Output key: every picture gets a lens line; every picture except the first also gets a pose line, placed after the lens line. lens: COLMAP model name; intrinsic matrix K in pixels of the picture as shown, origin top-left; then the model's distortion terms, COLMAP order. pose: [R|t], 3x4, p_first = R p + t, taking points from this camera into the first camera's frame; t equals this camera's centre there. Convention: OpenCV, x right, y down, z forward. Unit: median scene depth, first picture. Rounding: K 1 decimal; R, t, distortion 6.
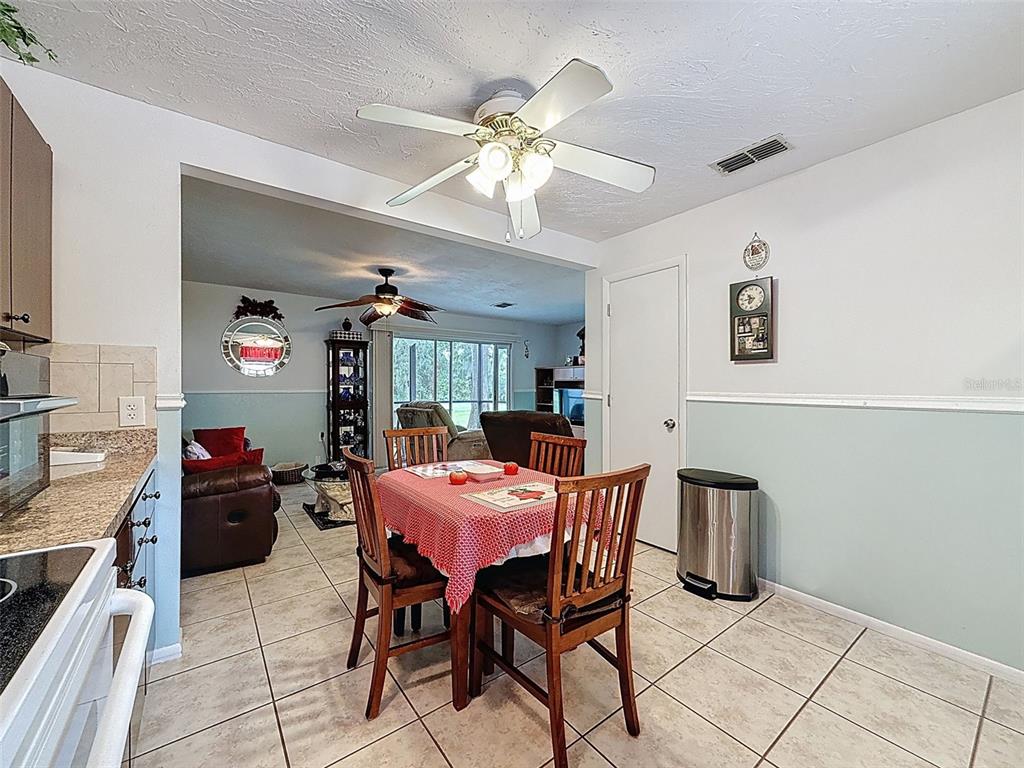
lens RADIAL K [[411.0, 0, 511.8], [0, 411.0, 387.7], [0, 0, 1]] dist [0.001286, 0.000026]
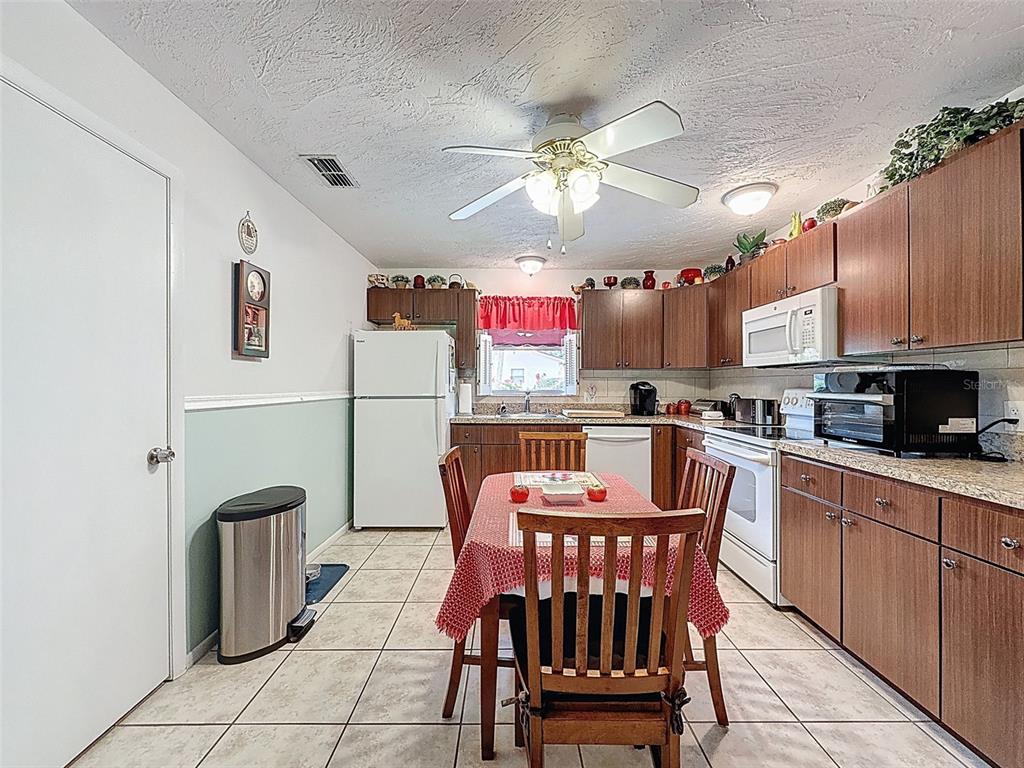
lens RADIAL K [[411.0, 0, 513.7], [0, 411.0, 381.7], [0, 0, 1]] dist [0.001286, 0.000026]
pose [[-0.788510, -0.005579, 0.614997, -0.386063], [-0.009018, 0.999956, -0.002491, -0.017111], [-0.614956, -0.007510, -0.788526, 1.325806]]
